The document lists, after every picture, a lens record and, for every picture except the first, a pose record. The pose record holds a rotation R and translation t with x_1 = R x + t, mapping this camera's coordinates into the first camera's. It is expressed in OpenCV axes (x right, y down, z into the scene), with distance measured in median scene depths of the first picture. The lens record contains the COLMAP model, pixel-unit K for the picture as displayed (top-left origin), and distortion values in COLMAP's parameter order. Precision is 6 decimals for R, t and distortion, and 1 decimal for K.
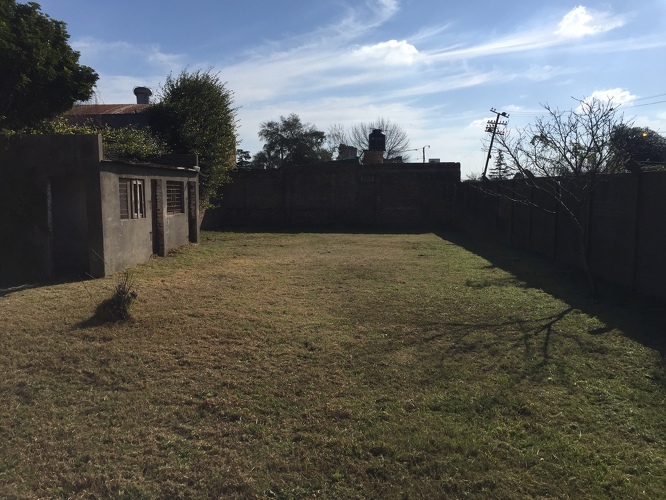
lens RADIAL K [[573.2, 0, 333.4], [0, 573.2, 249.8], [0, 0, 1]] dist [0.075025, -0.090681]
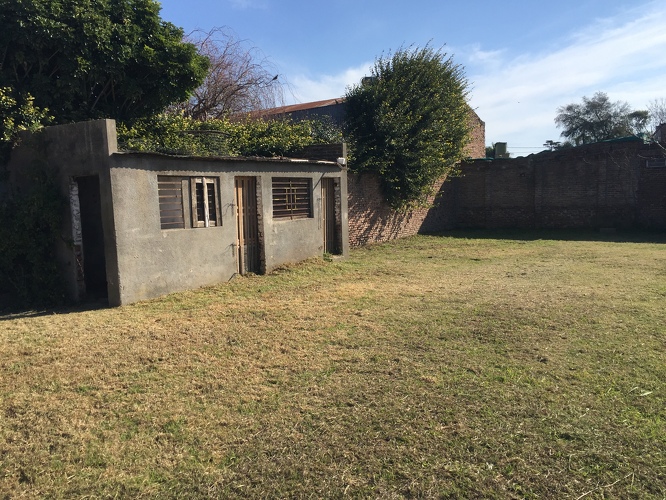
lens RADIAL K [[573.2, 0, 333.9], [0, 573.2, 251.7], [0, 0, 1]] dist [0.075025, -0.090681]
pose [[0.862517, 0.027124, -0.505301, 0.155784], [-0.022870, 0.999632, 0.014623, -0.028631], [0.505511, -0.001057, 0.862819, 0.325744]]
